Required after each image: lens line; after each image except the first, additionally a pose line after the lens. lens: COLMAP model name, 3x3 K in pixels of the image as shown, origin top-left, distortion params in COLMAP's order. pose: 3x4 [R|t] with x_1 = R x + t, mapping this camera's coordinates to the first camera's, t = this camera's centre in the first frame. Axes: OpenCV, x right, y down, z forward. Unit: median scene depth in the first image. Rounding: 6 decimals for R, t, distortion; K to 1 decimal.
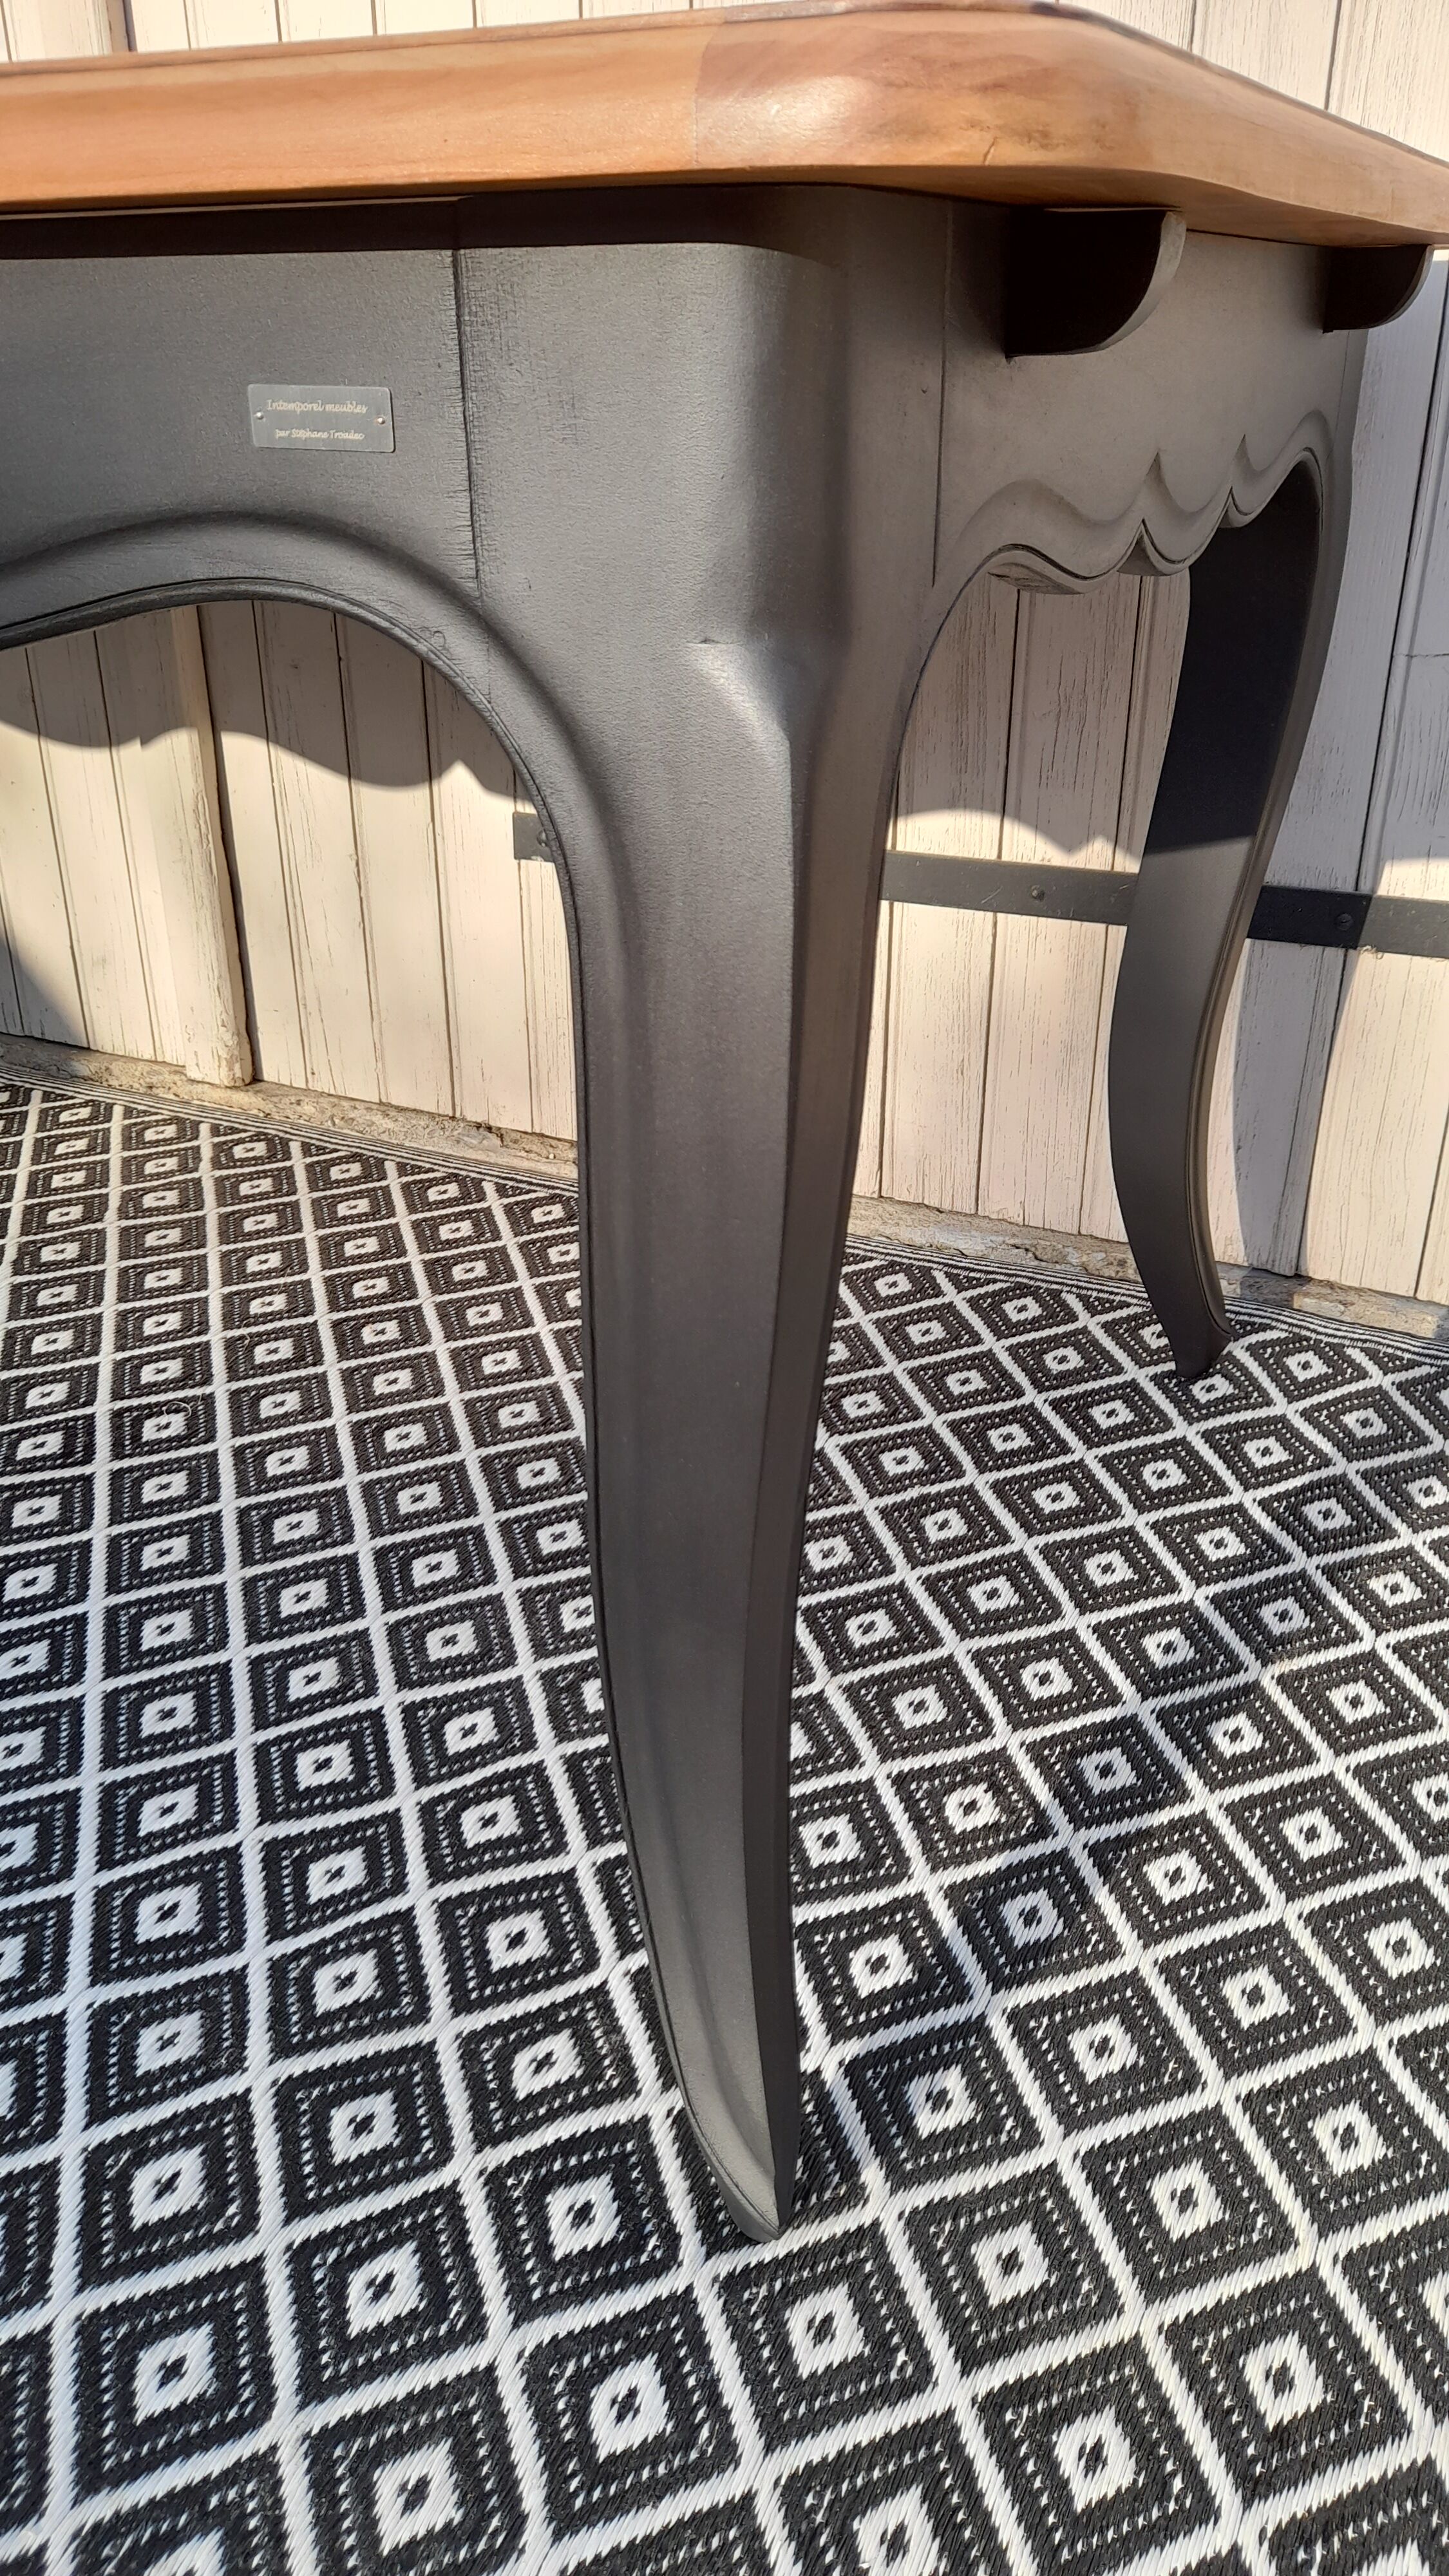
lens RADIAL K [[1884.4, 0, 719.8], [0, 1884.4, 1289.4], [0, 0, 1]] dist [0.051937, -0.055584]
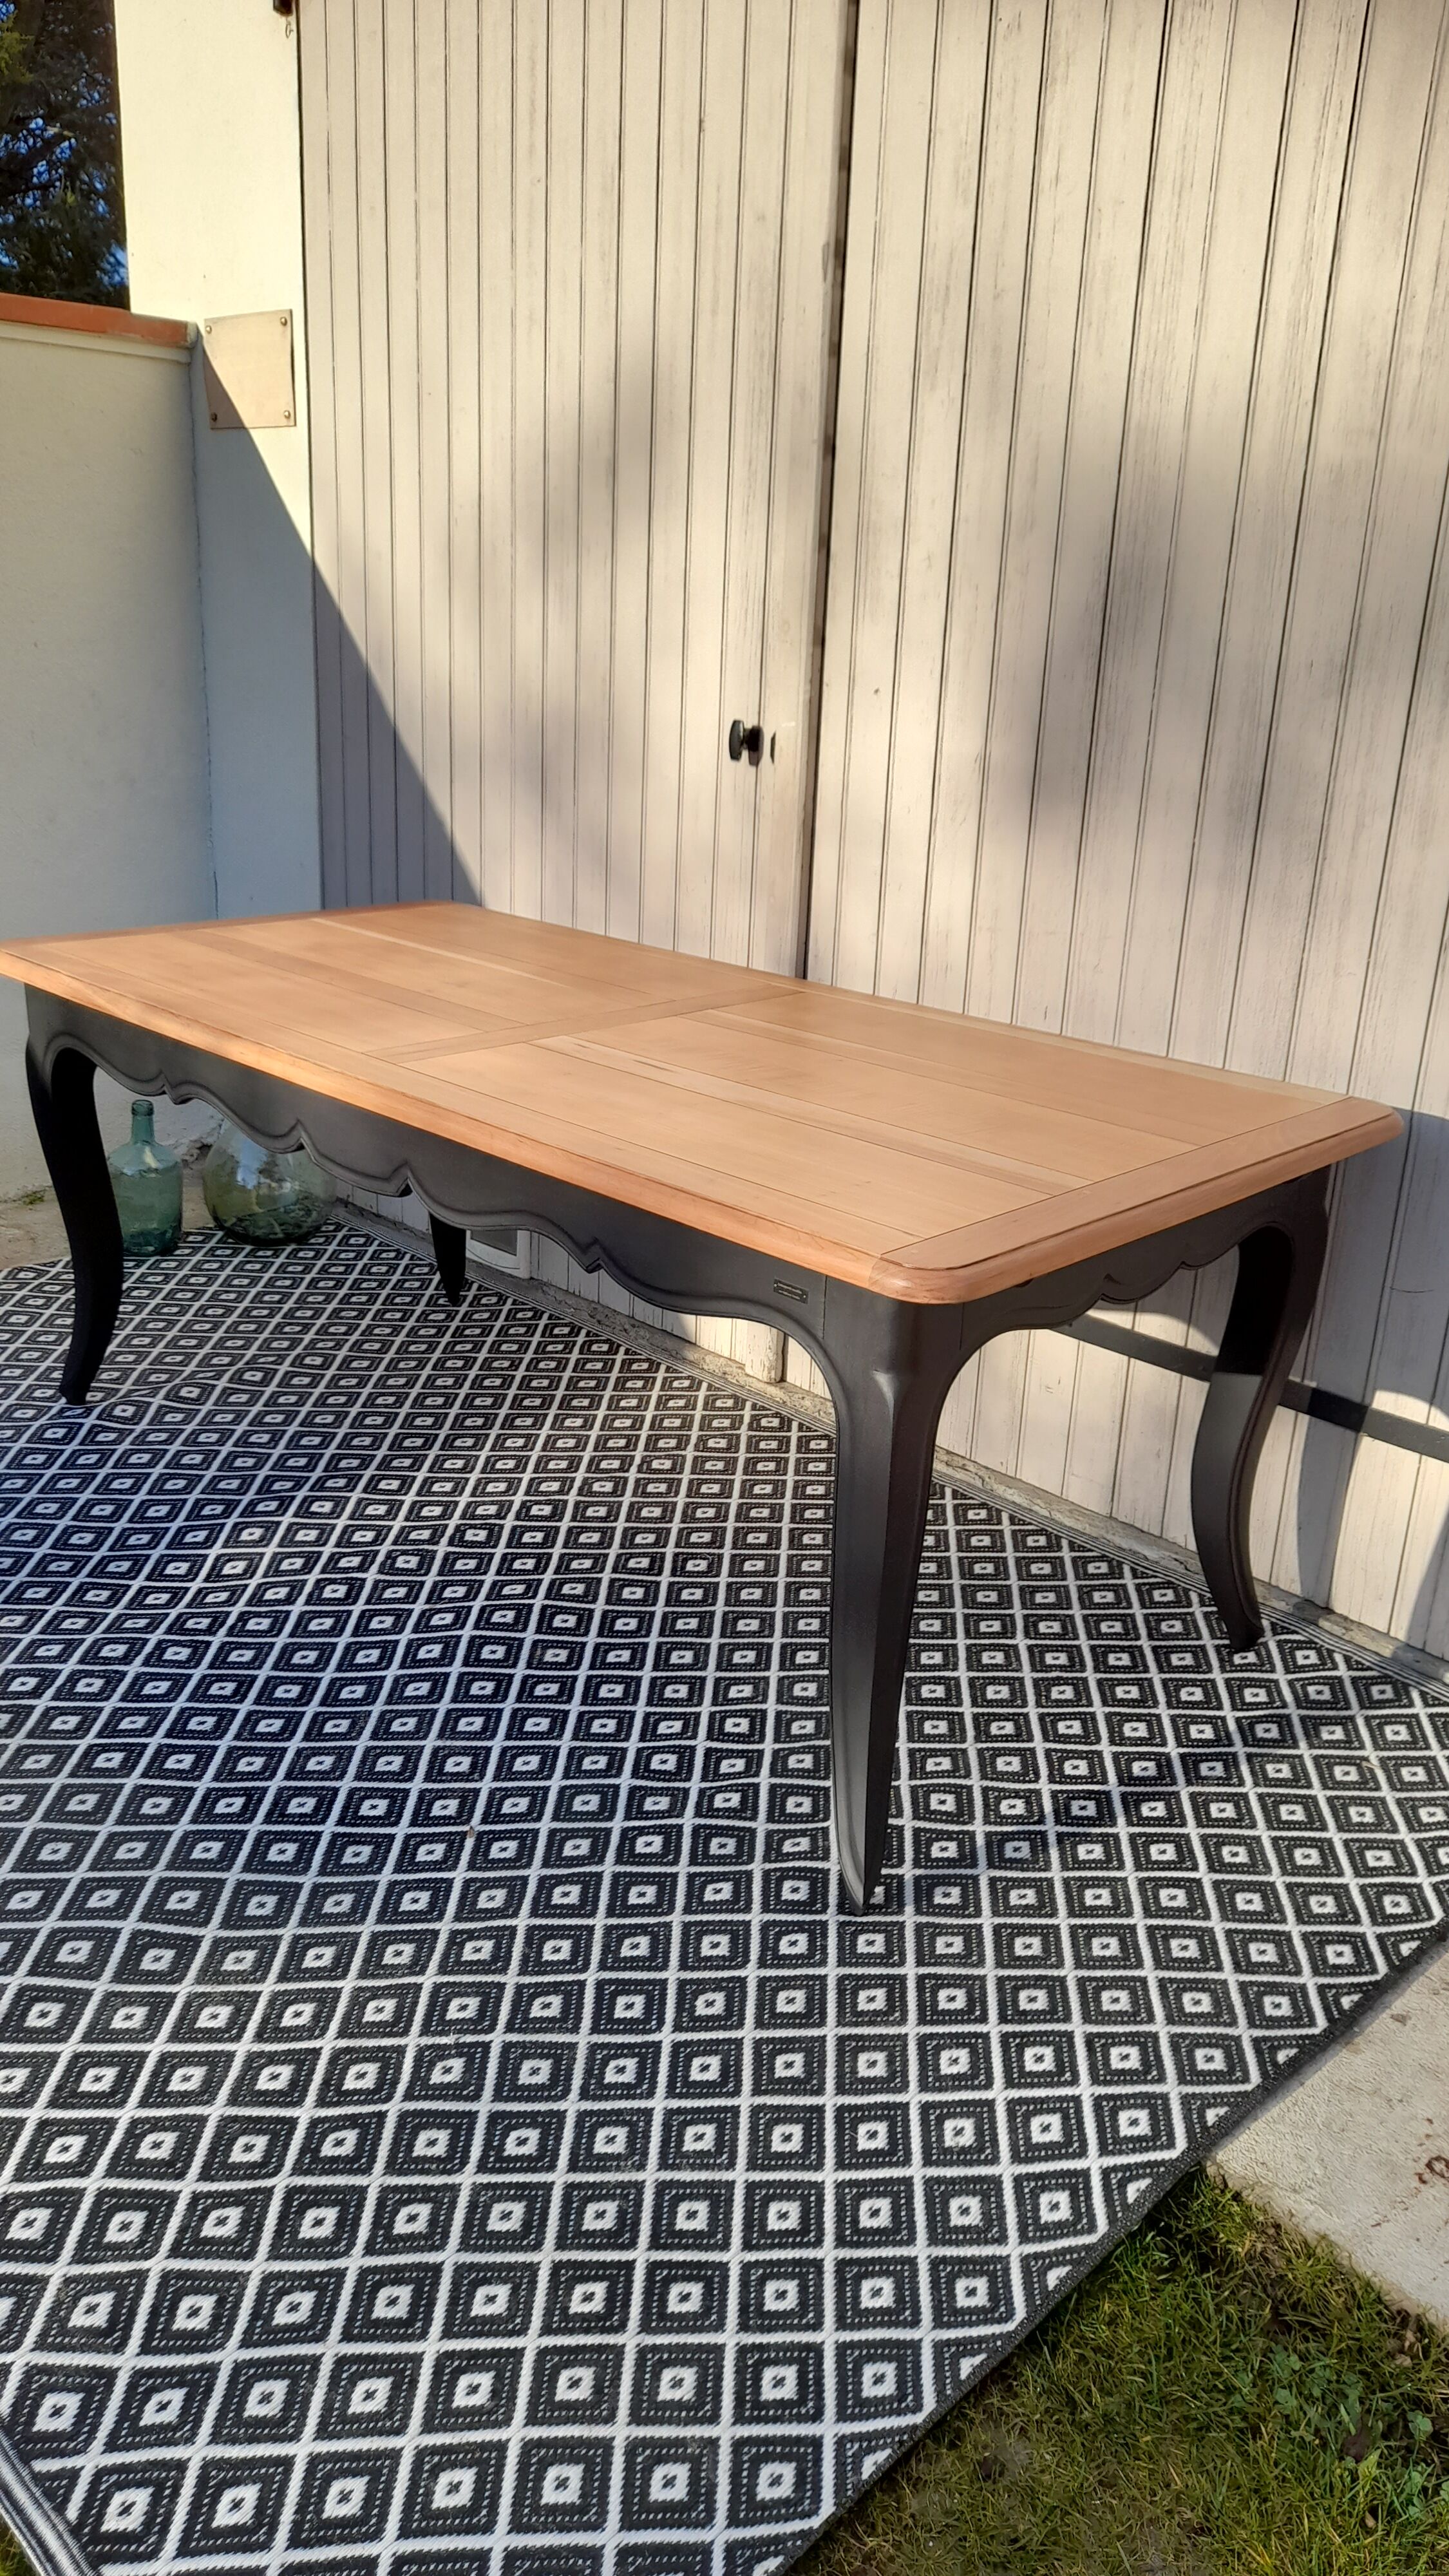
lens RADIAL K [[1902.7, 0, 713.6], [0, 1902.7, 1267.7], [0, 0, 1]] dist [0.056182, -0.067282]
pose [[0.943254, 0.146894, -0.297817, 0.388094], [-0.182996, 0.978312, -0.097051, -0.060456], [0.277101, 0.146043, 0.949677, -1.338710]]
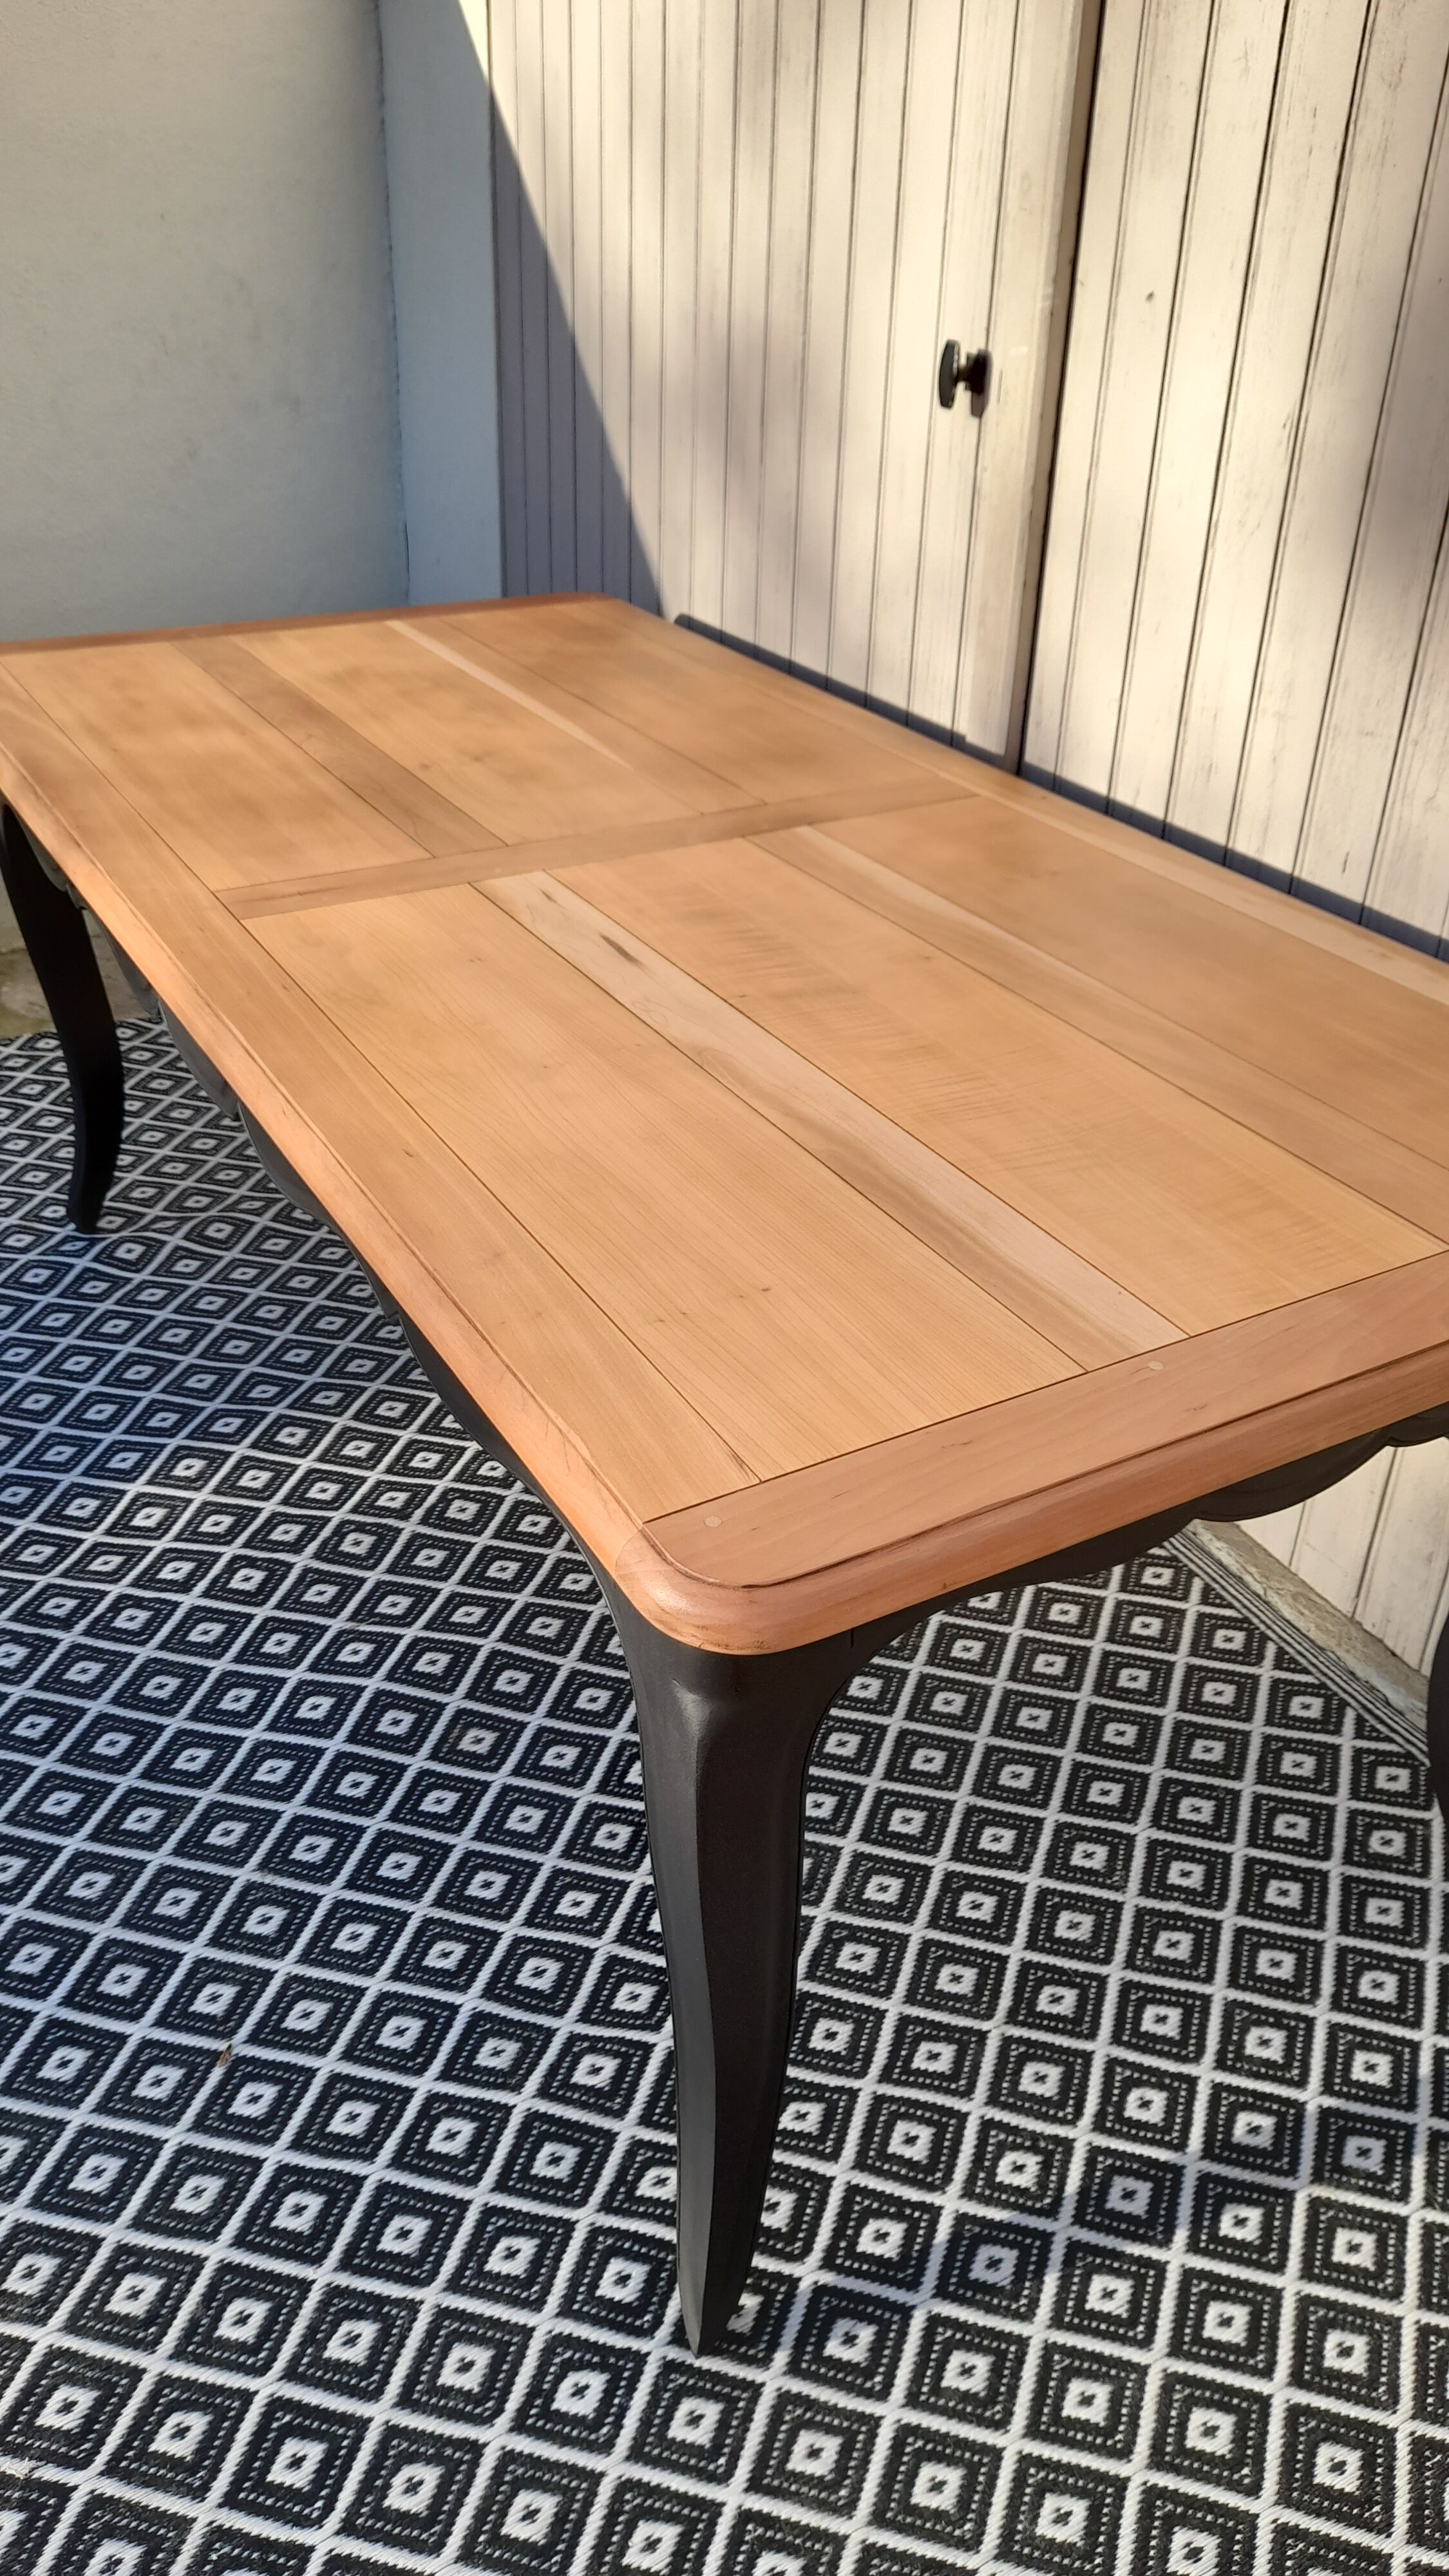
lens RADIAL K [[1926.3, 0, 710.2], [0, 1926.3, 1275.6], [0, 0, 1]] dist [0.043053, -0.048881]
pose [[0.821972, 0.314255, -0.474980, 0.441502], [-0.276514, 0.949301, 0.149557, -0.540435], [0.497898, 0.008406, 0.867195, -0.405531]]
